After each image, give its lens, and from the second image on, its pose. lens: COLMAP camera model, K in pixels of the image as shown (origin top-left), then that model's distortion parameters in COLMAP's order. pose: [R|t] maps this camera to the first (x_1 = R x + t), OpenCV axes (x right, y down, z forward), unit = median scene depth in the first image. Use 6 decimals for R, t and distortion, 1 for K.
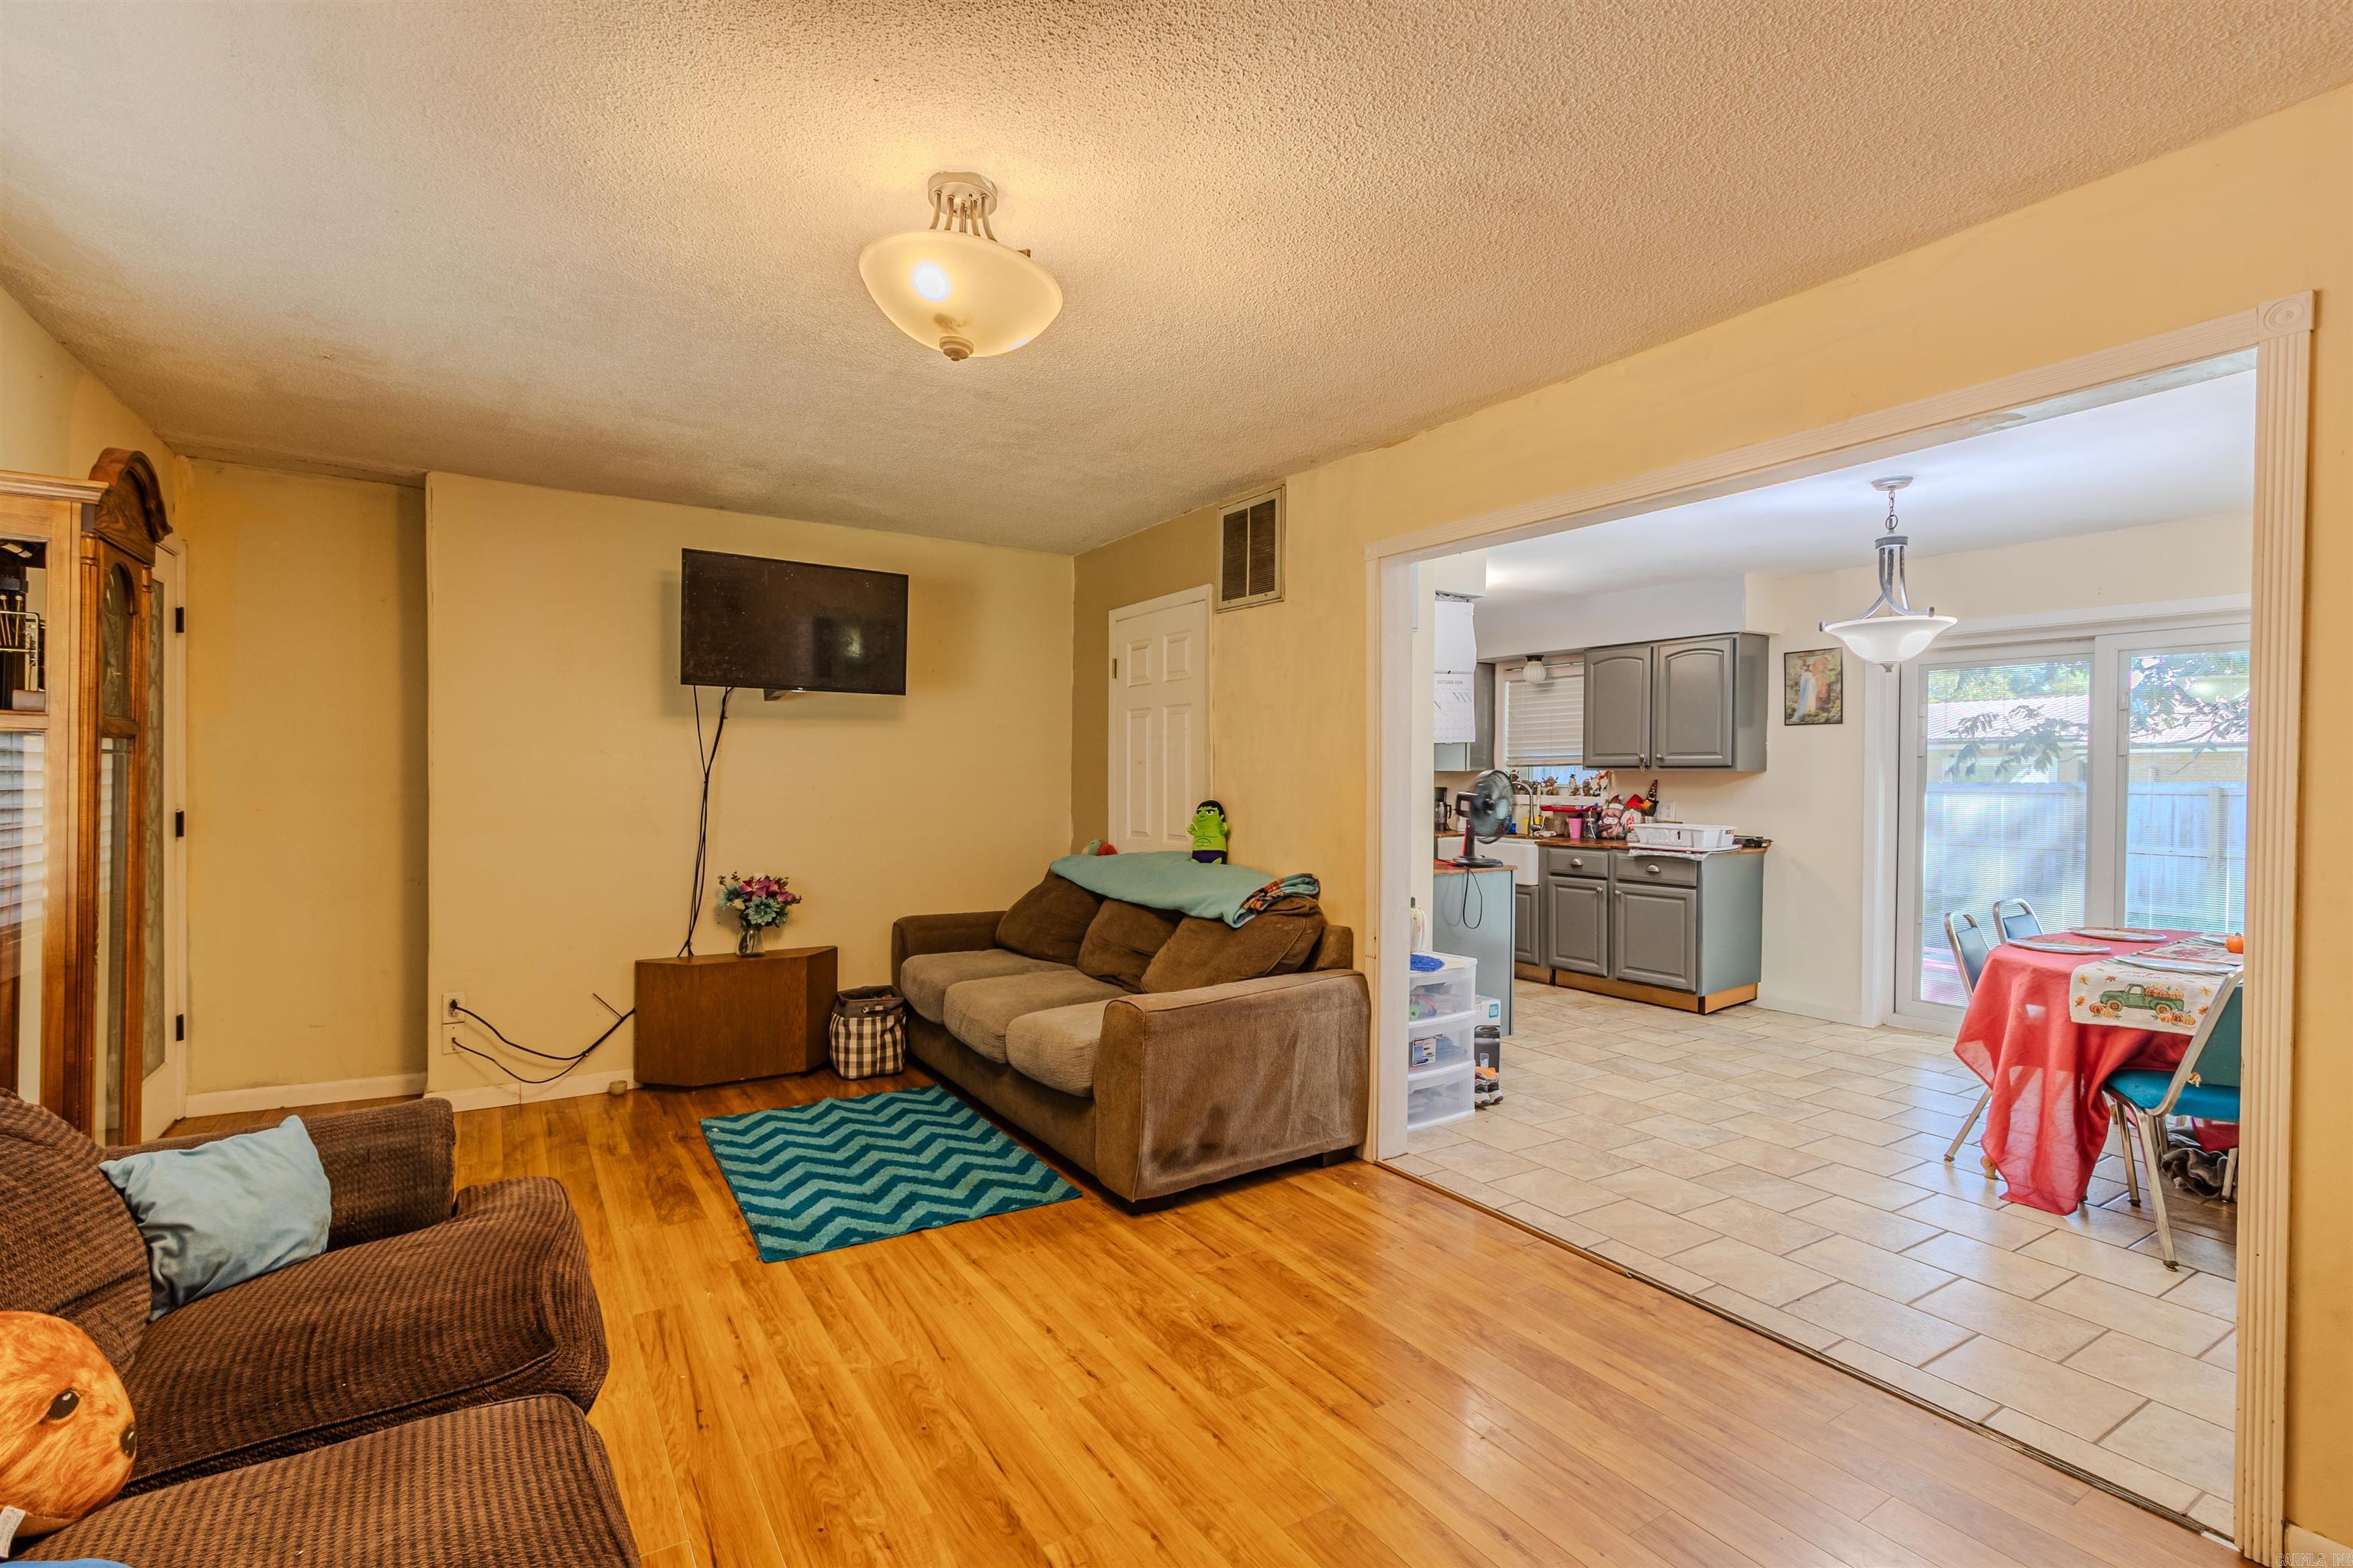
lens RADIAL K [[1095.9, 0, 1173.7], [0, 1095.9, 785.6], [0, 0, 1]] dist [0.013876, -0.001329]
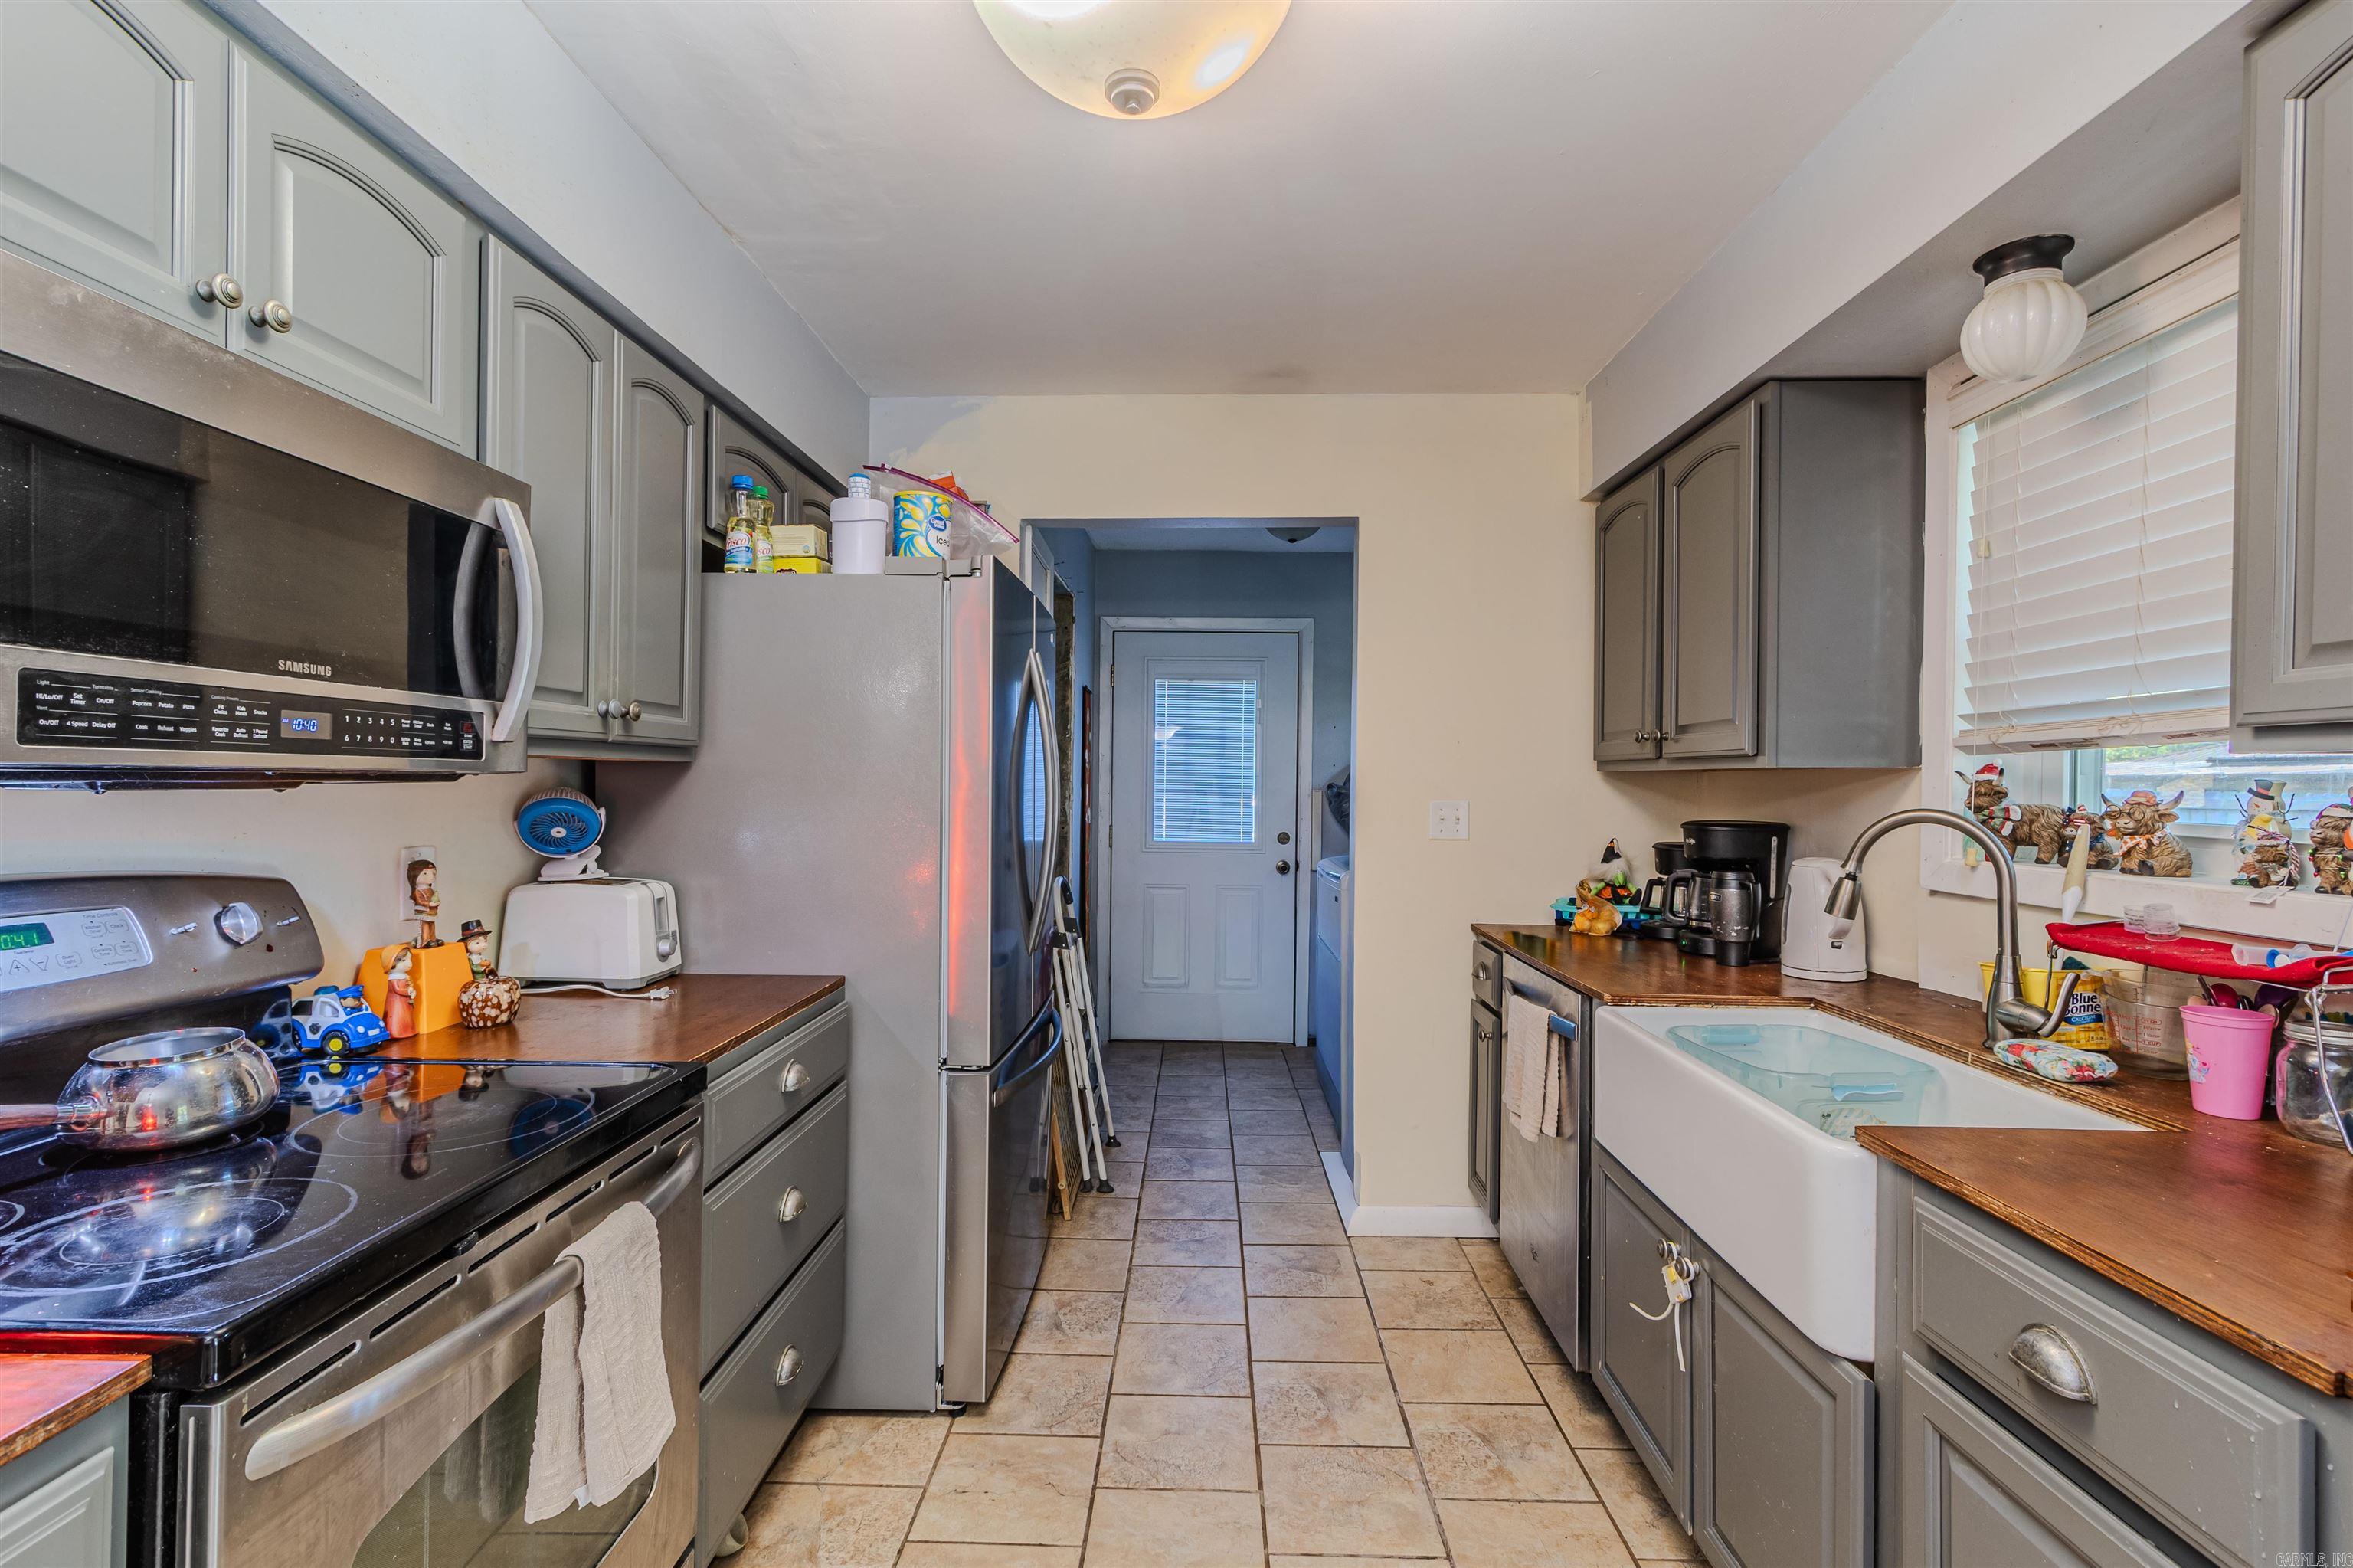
lens RADIAL K [[1095.9, 0, 1172.9], [0, 1095.9, 791.6], [0, 0, 1]] dist [0.013876, -0.001329]
pose [[0.829621, 0.008091, -0.558269, 0.377229], [-0.012548, 0.999913, -0.004155, -0.005945], [0.558187, 0.010452, 0.829650, 0.868556]]
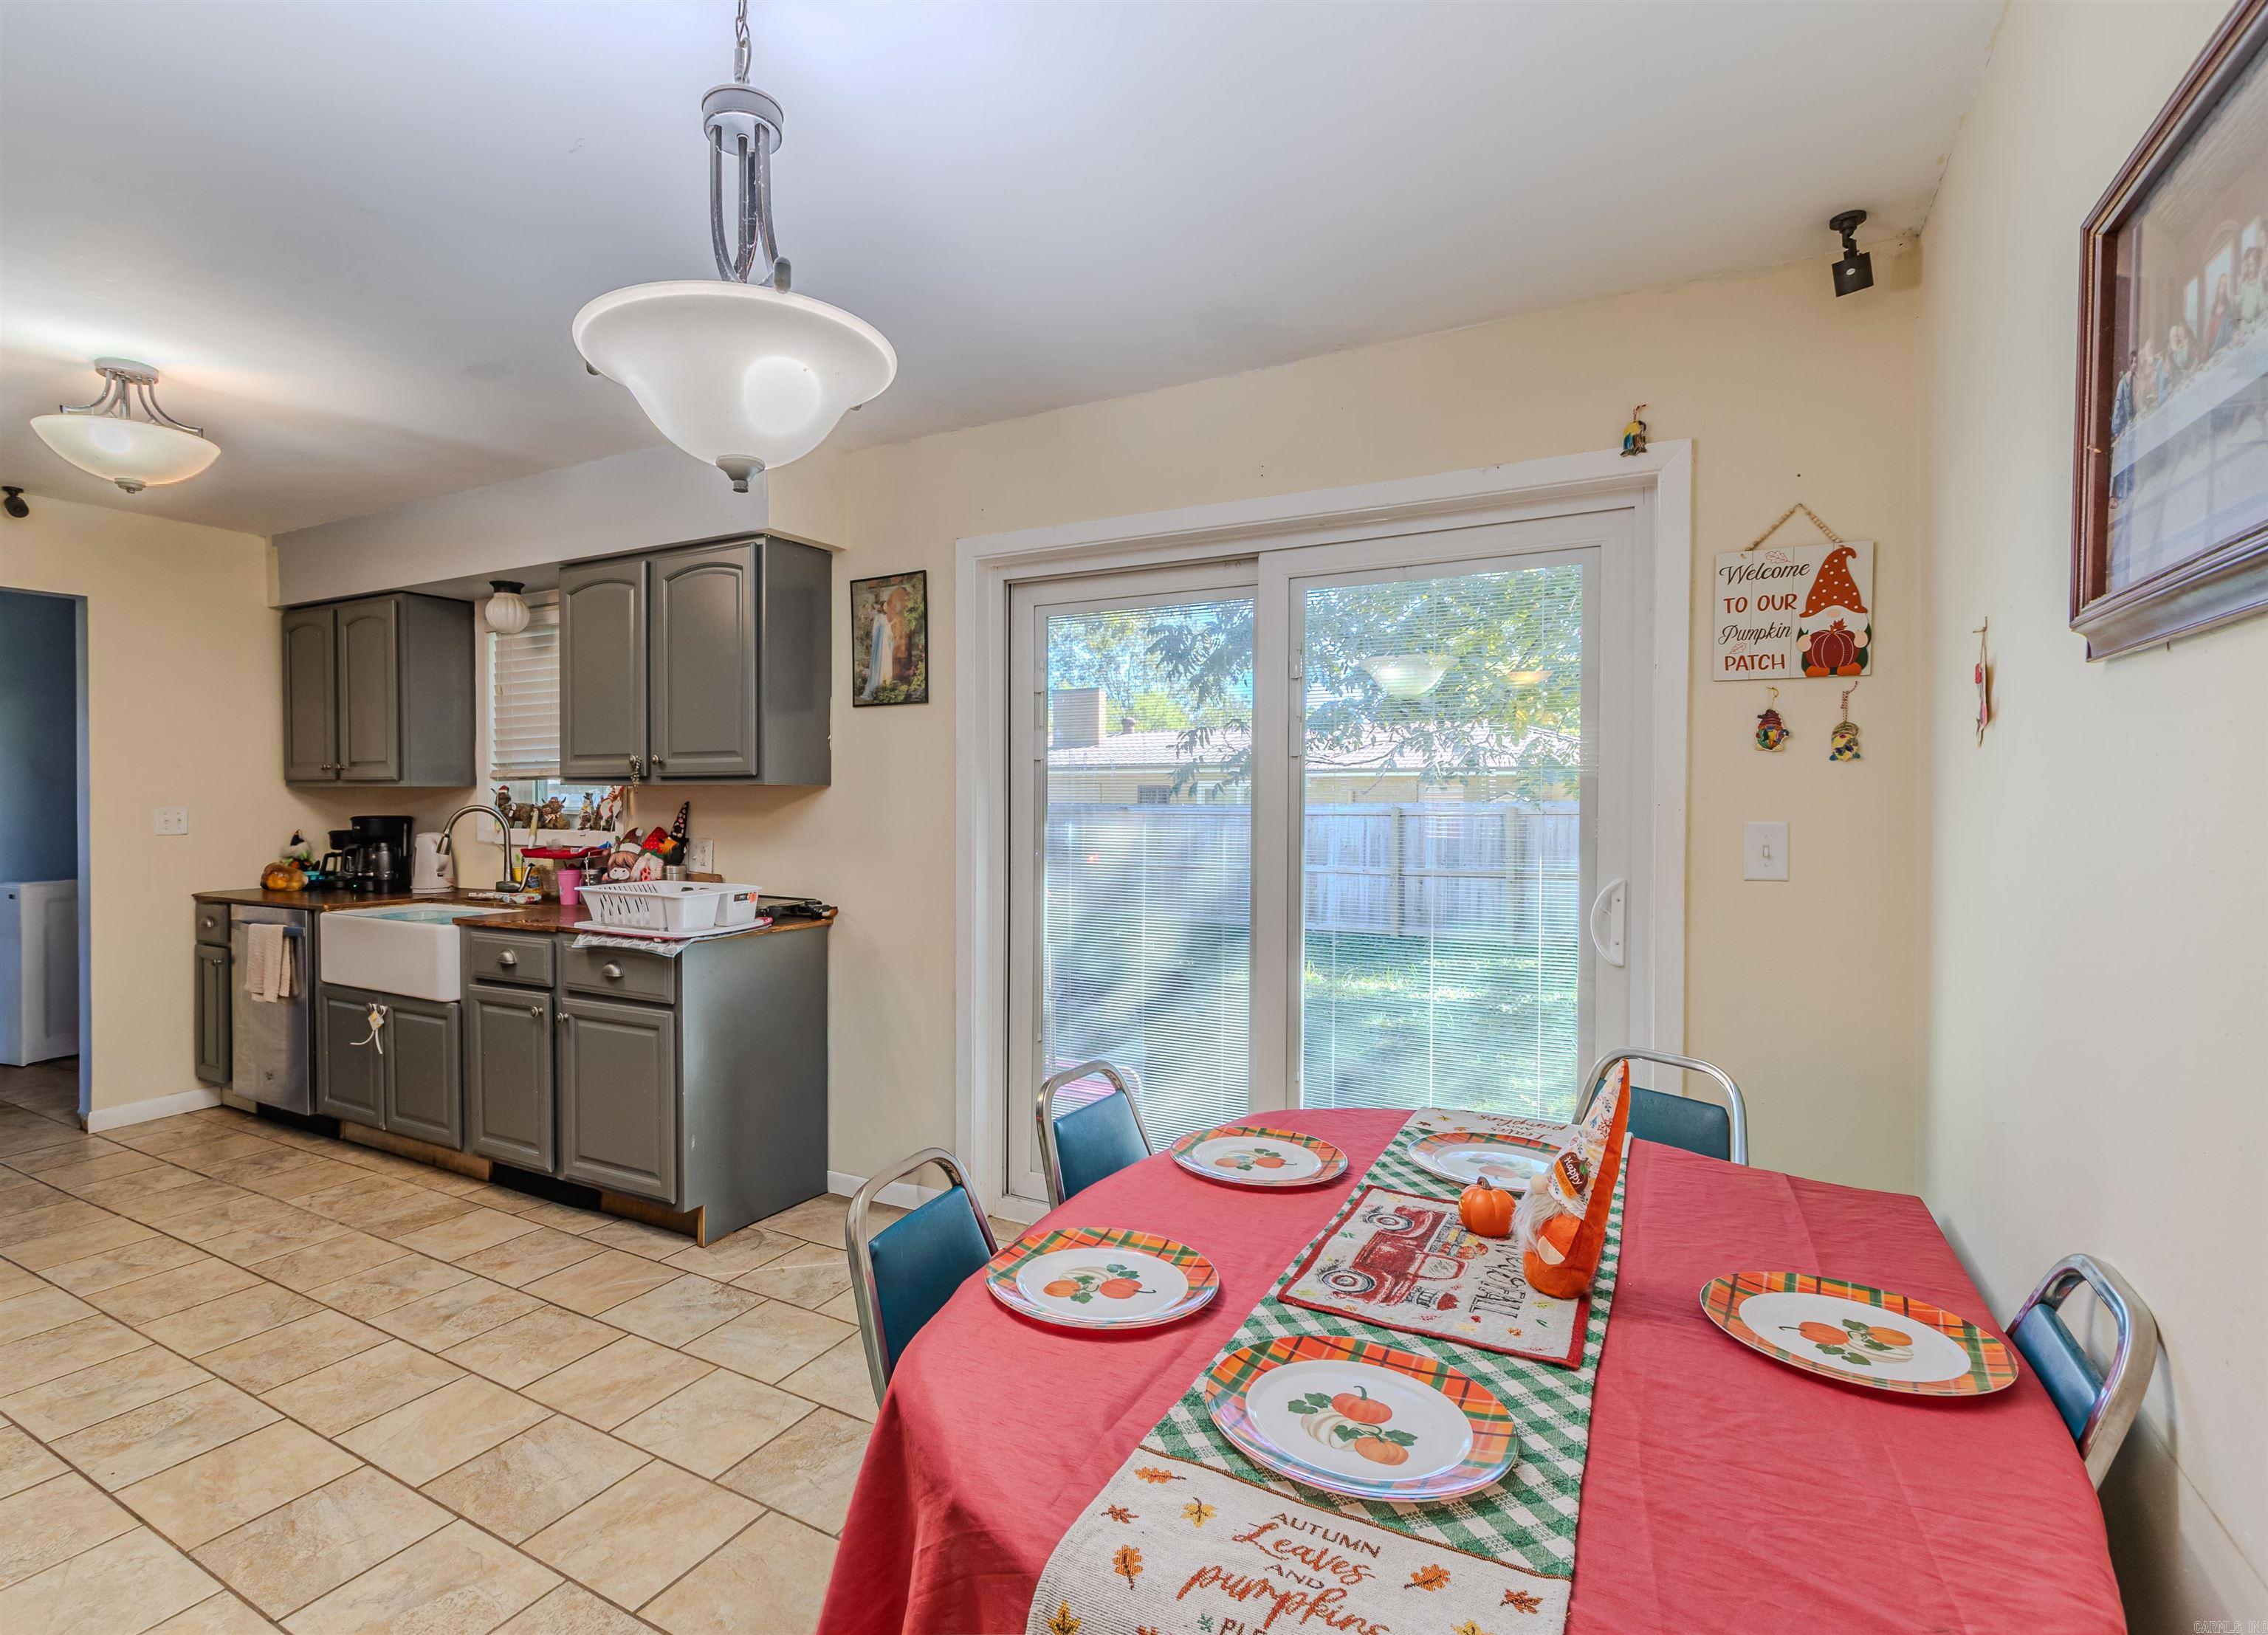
lens RADIAL K [[1122.0, 0, 1077.2], [0, 1122.0, 818.2], [0, 0, 1]] dist [-0.009251, 0.000328]
pose [[0.886149, -0.011939, 0.463246, 0.388001], [0.007934, 0.999912, 0.010592, -0.001411], [-0.463332, -0.005711, 0.886167, 0.425237]]
